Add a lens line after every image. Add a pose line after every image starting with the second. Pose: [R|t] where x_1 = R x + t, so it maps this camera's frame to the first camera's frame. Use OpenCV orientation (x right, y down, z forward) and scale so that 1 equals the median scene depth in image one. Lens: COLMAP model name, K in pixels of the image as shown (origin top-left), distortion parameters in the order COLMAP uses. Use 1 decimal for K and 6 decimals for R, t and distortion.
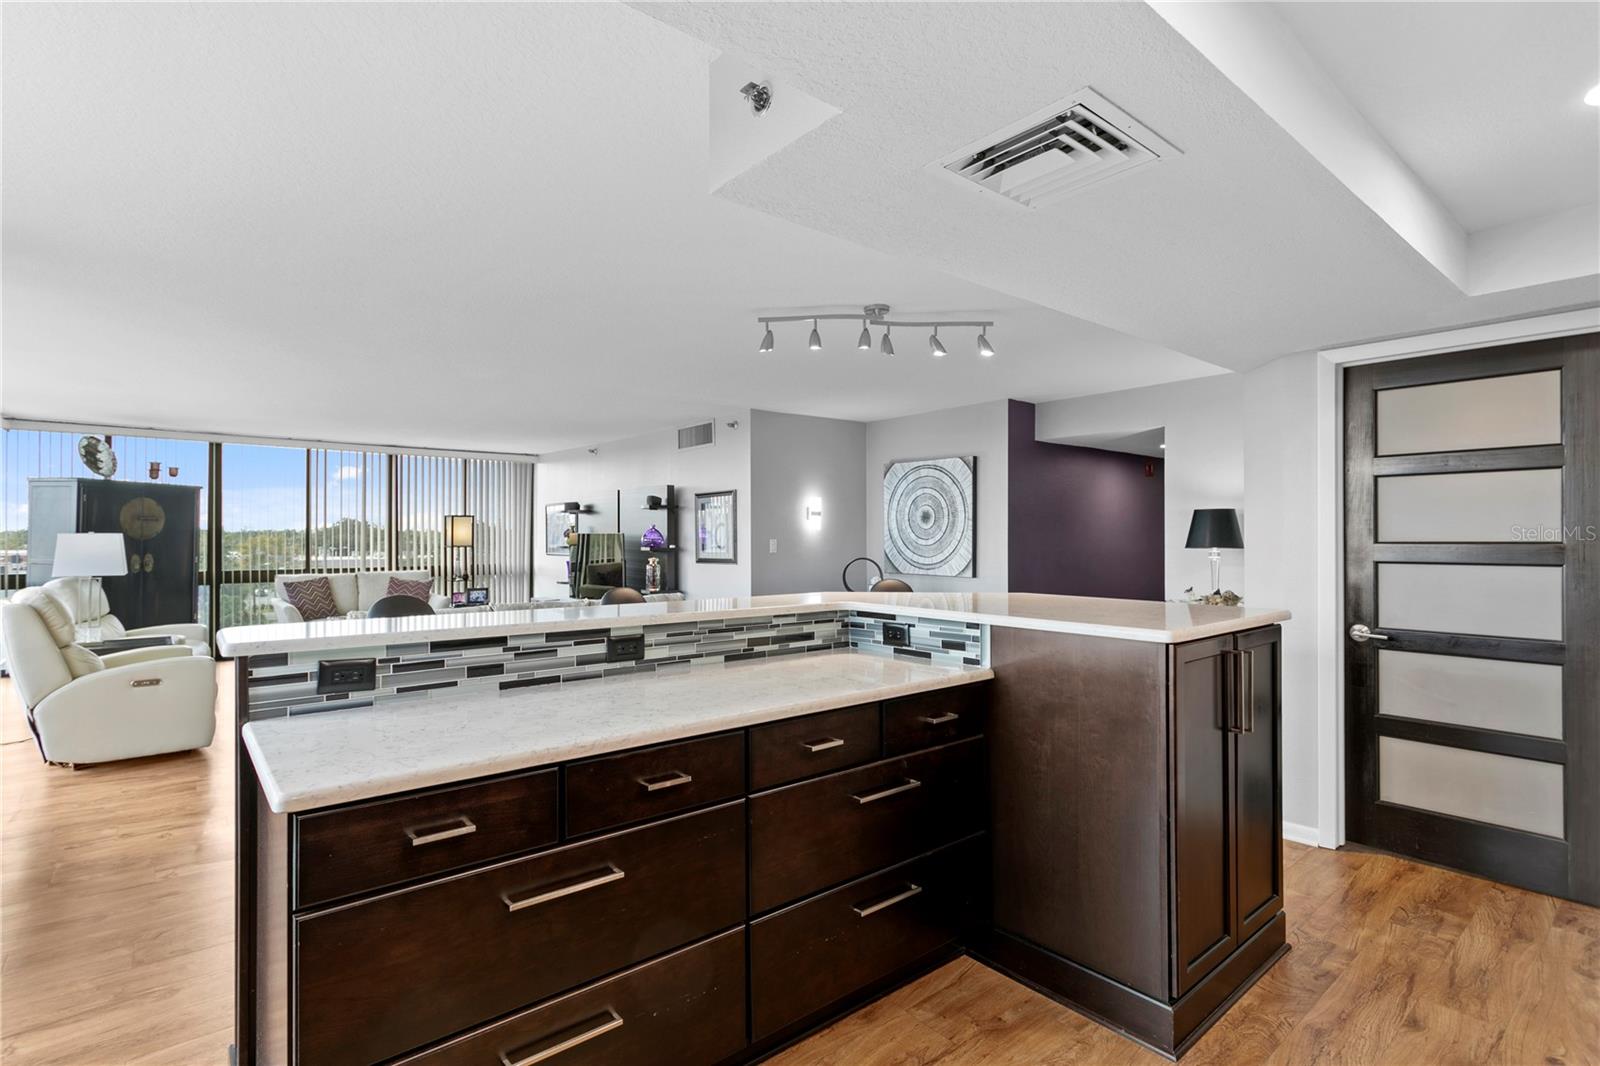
lens RADIAL K [[768.8, 0, 784.0], [0, 768.8, 531.3], [0, 0, 1]] dist [0.000197, -0.000023]
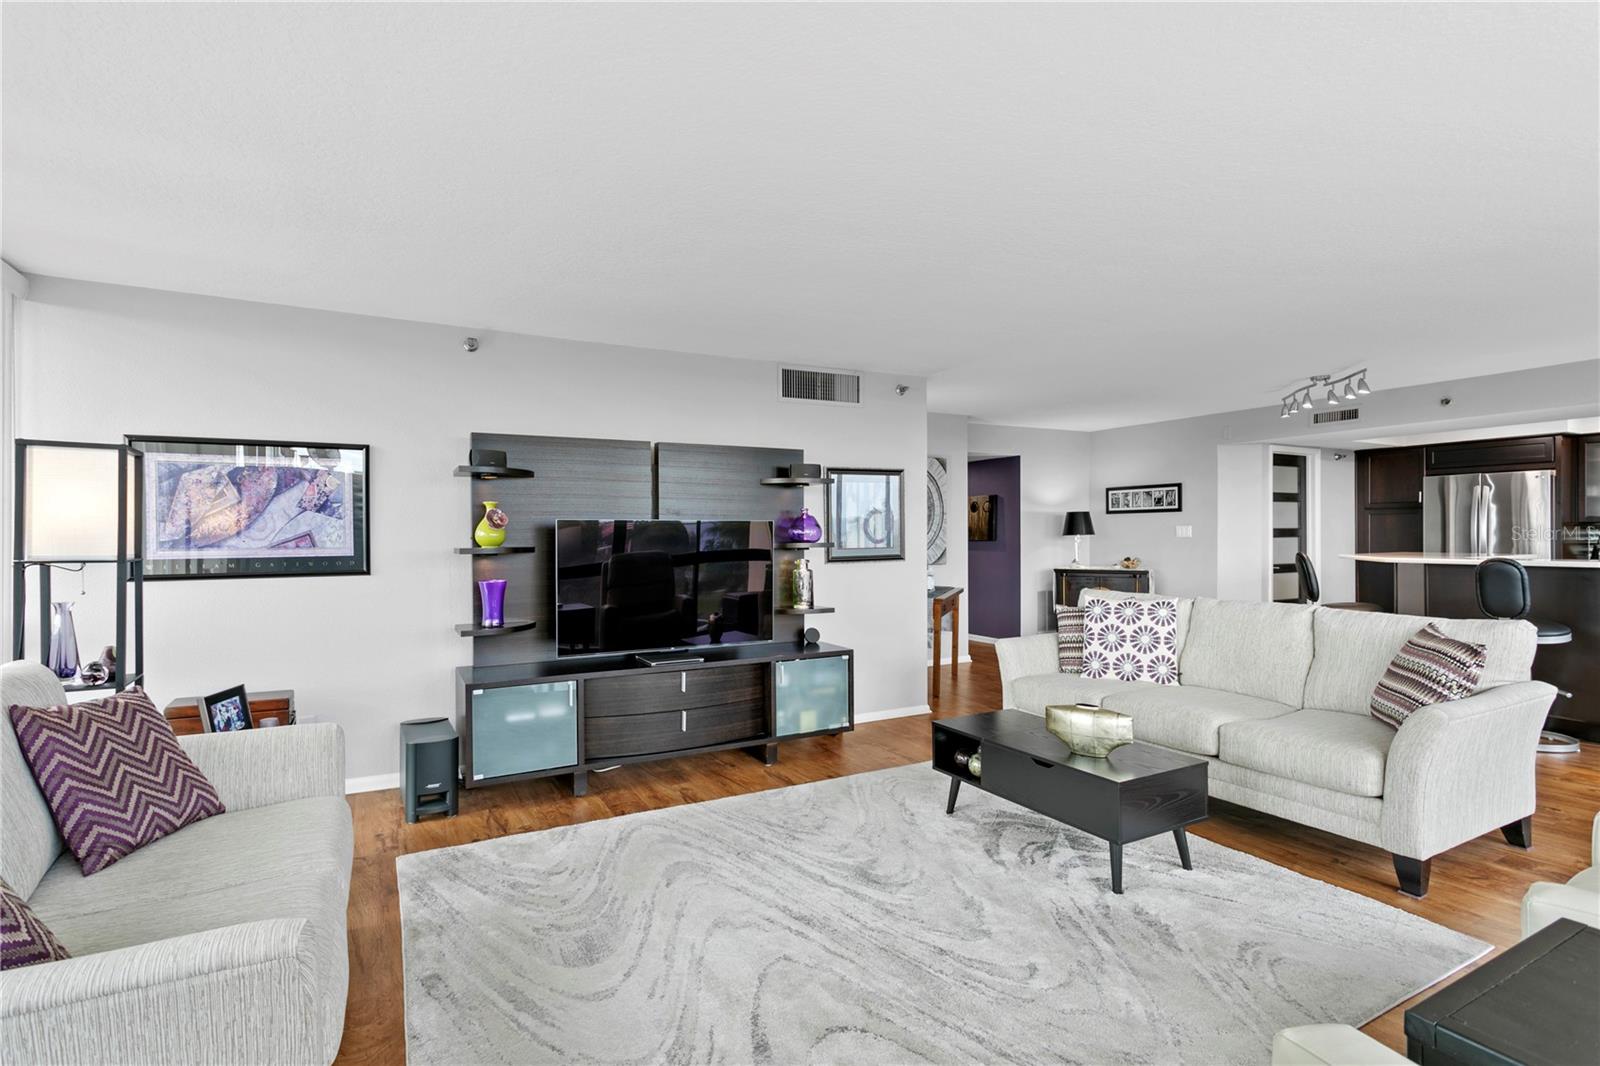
lens RADIAL K [[760.4, 0, 783.0], [0, 760.4, 535.7], [0, 0, 1]] dist [0.011204, 0.000555]
pose [[0.196090, -0.002335, 0.980583, -0.849263], [-0.000947, 0.999996, 0.002570, 0.013983], [-0.980585, -0.001433, 0.196087, 0.932740]]
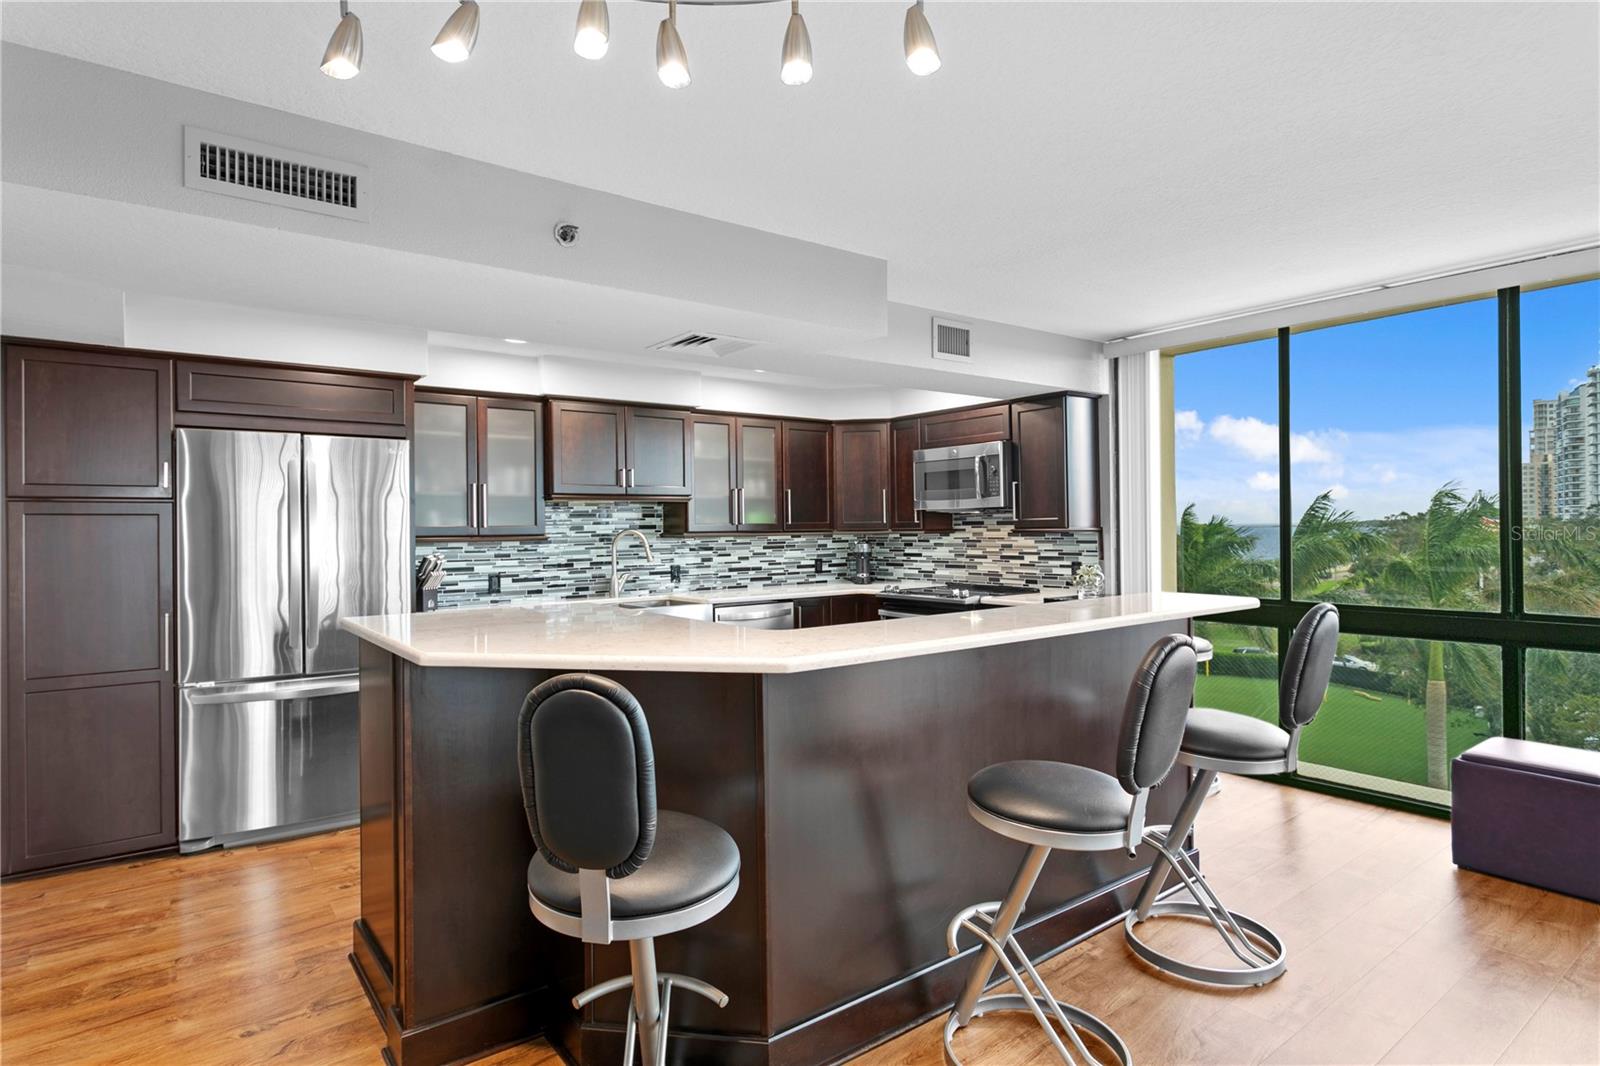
lens RADIAL K [[859.2, 0, 780.8], [0, 859.2, 527.4], [0, 0, 1]] dist [0.003303, 0.001123]
pose [[-0.999119, 0.011048, 0.040492, 0.018016], [0.010794, 0.999921, -0.006476, -0.000556], [-0.040560, -0.006033, -0.999159, 0.753230]]
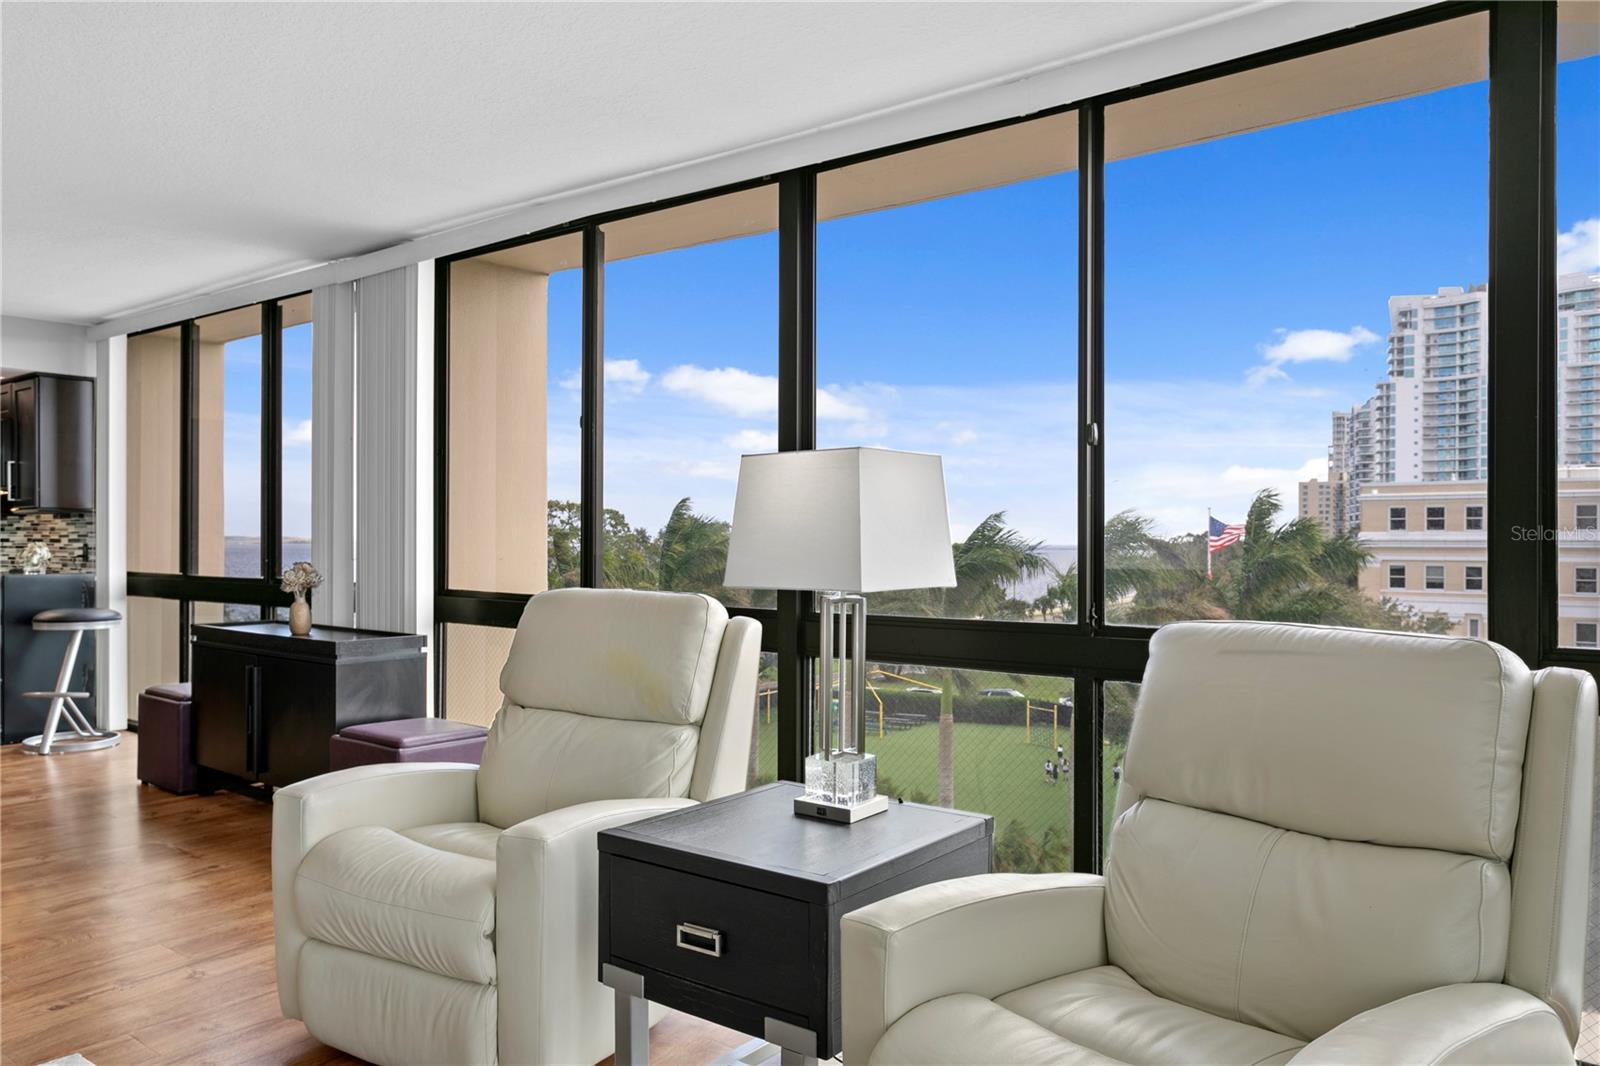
lens RADIAL K [[1143.8, 0, 774.1], [0, 1143.8, 543.1], [0, 0, 1]] dist [-0.002890, 0.000777]
pose [[-0.976308, -0.003744, -0.216352, -0.592199], [-0.002632, 0.999982, -0.005426, 0.031543], [0.216368, -0.004728, -0.976300, 1.106642]]
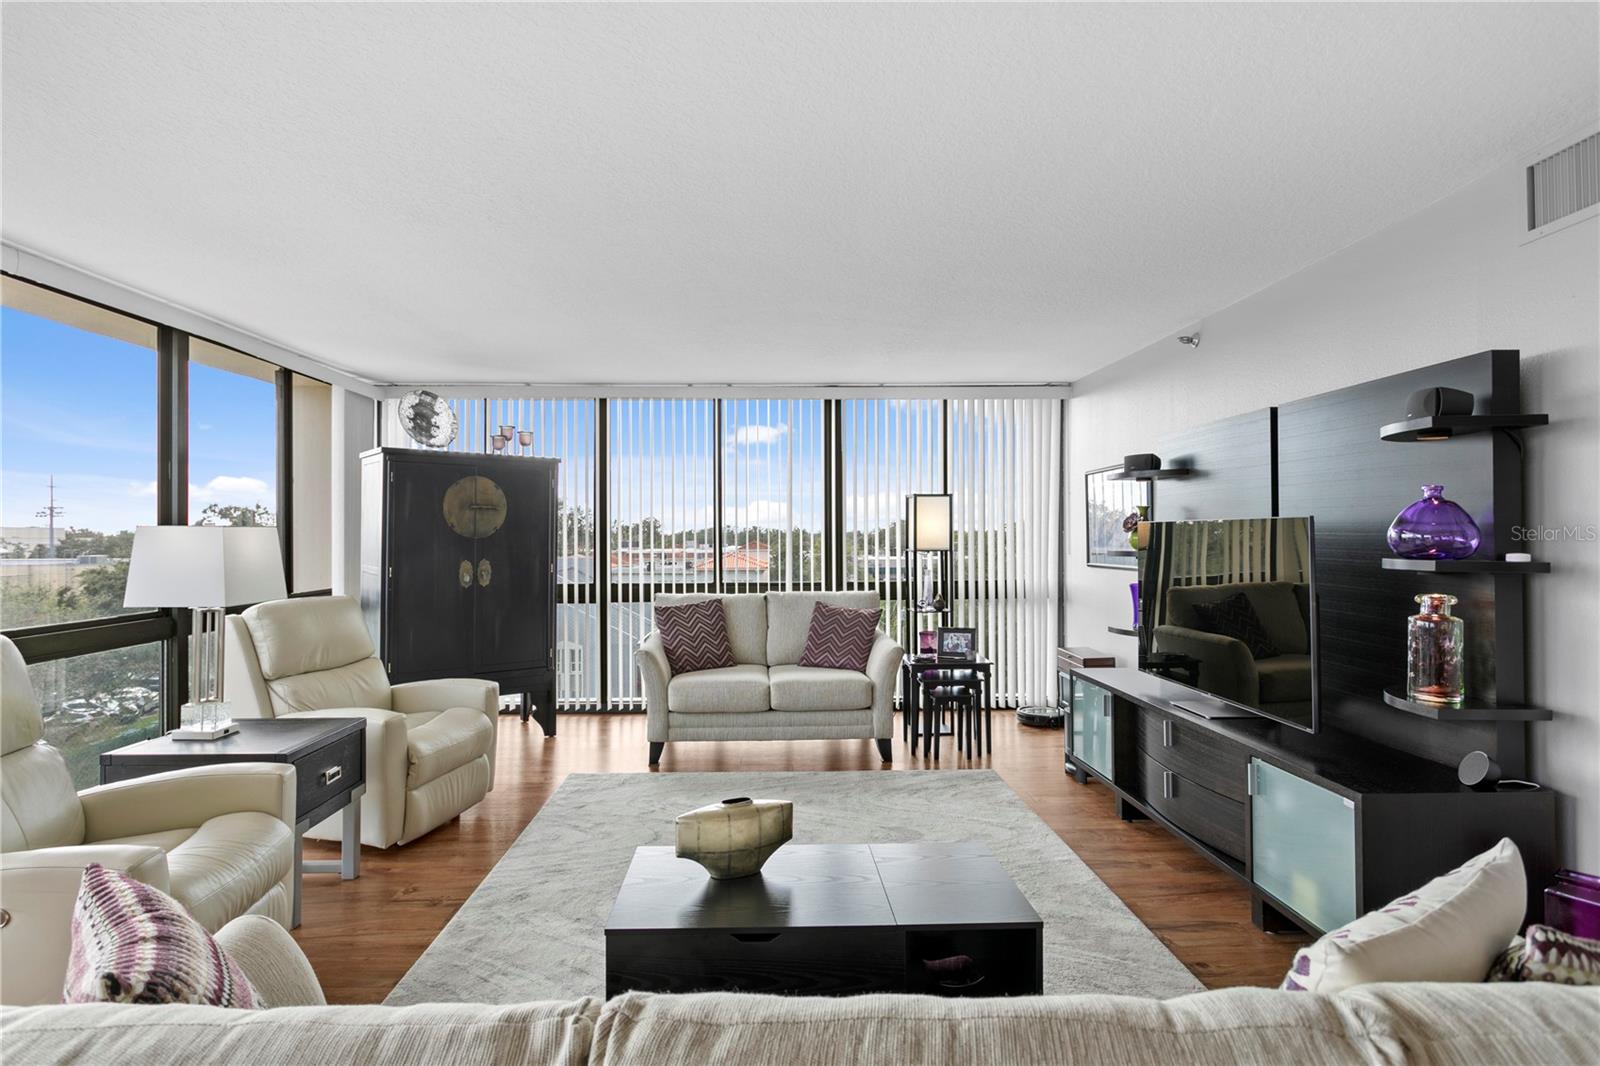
lens RADIAL K [[819.3, 0, 780.3], [0, 819.3, 535.5], [0, 0, 1]] dist [-0.005071, -0.000326]
pose [[0.786304, -0.004968, -0.617819, -0.182573], [0.008821, 0.999956, 0.003185, 0.008578], [0.617776, -0.007954, 0.786314, 0.612227]]
